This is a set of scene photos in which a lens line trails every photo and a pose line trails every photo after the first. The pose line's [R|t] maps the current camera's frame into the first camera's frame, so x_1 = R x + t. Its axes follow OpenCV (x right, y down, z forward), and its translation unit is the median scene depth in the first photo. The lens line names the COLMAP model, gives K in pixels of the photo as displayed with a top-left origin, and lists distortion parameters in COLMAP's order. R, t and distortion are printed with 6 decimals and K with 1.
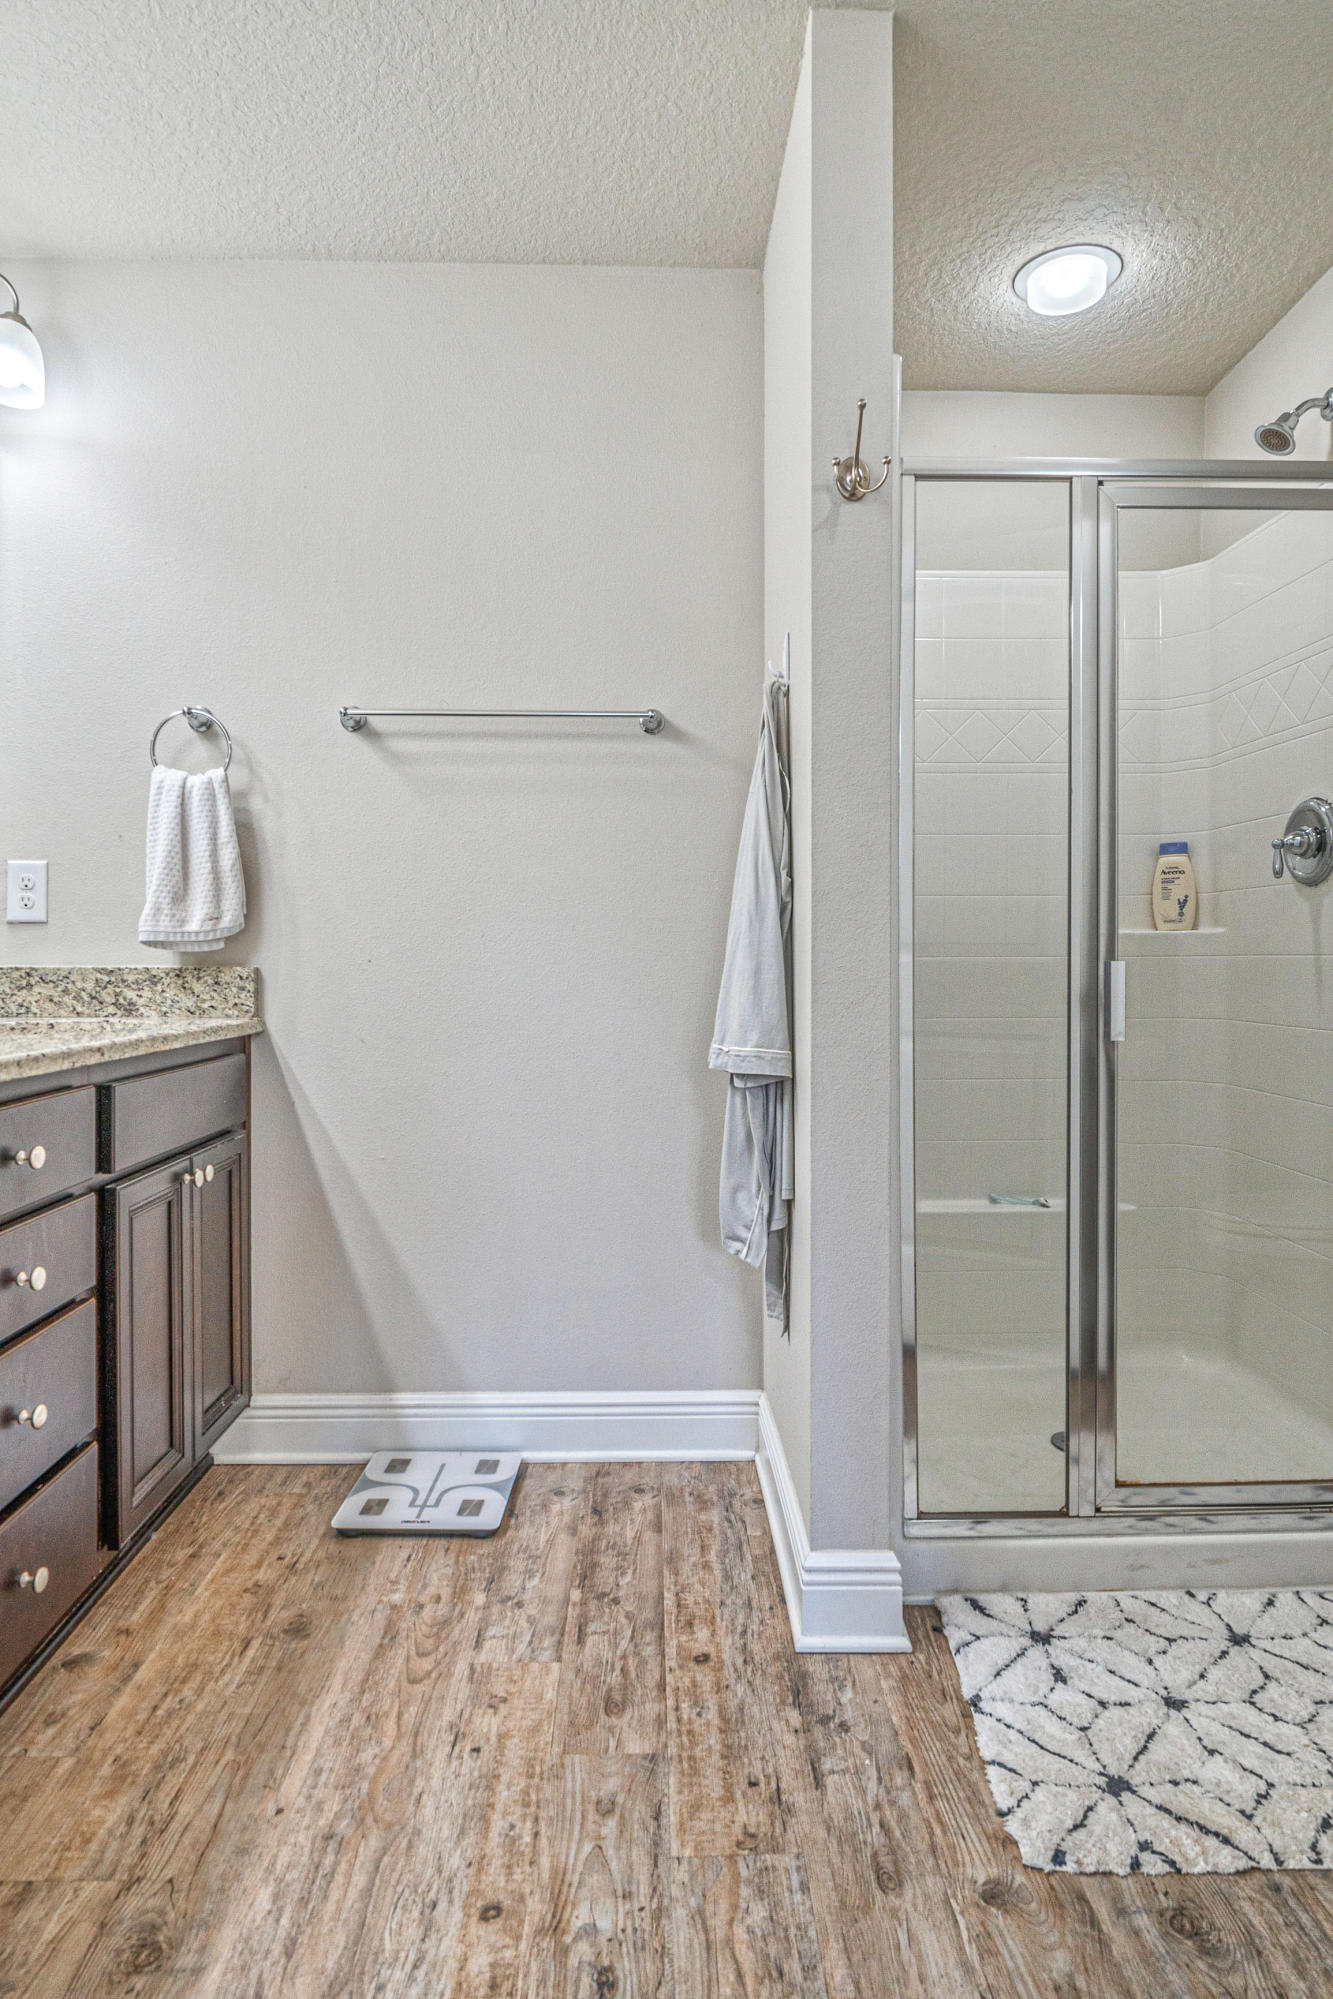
lens RADIAL K [[1163.3, 0, 663.3], [0, 1163.3, 988.4], [0, 0, 1]] dist [-0.008499, 0.000017]
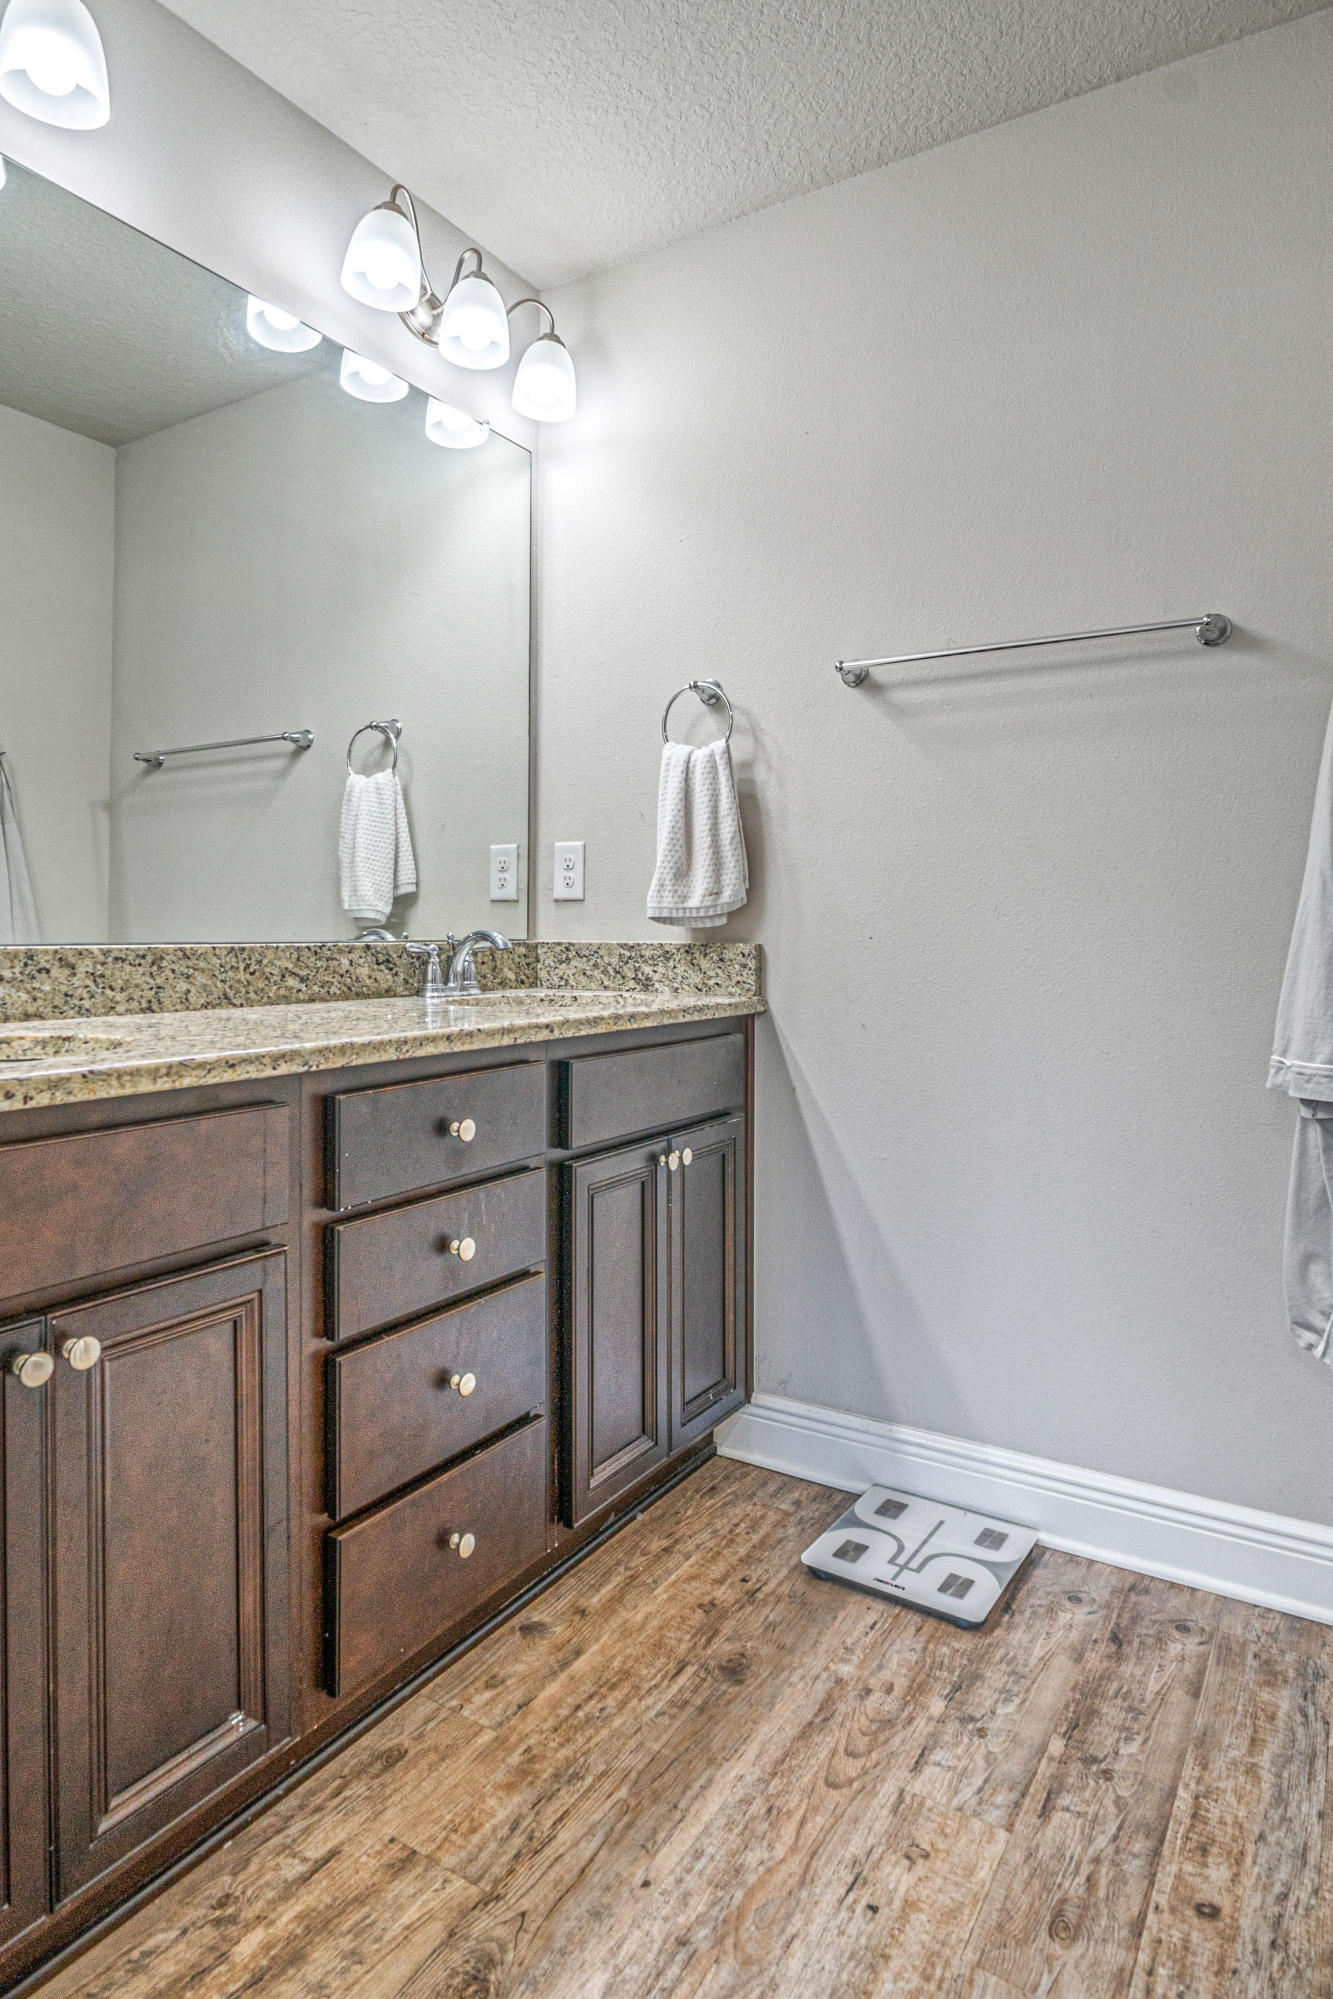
lens RADIAL K [[1163.3, 0, 661.8], [0, 1163.3, 936.2], [0, 0, 1]] dist [-0.008499, 0.000017]
pose [[0.831356, 0.004473, -0.555722, 0.130231], [-0.015786, 0.999754, -0.015569, -0.009333], [0.555516, 0.021716, 0.831222, 0.179806]]
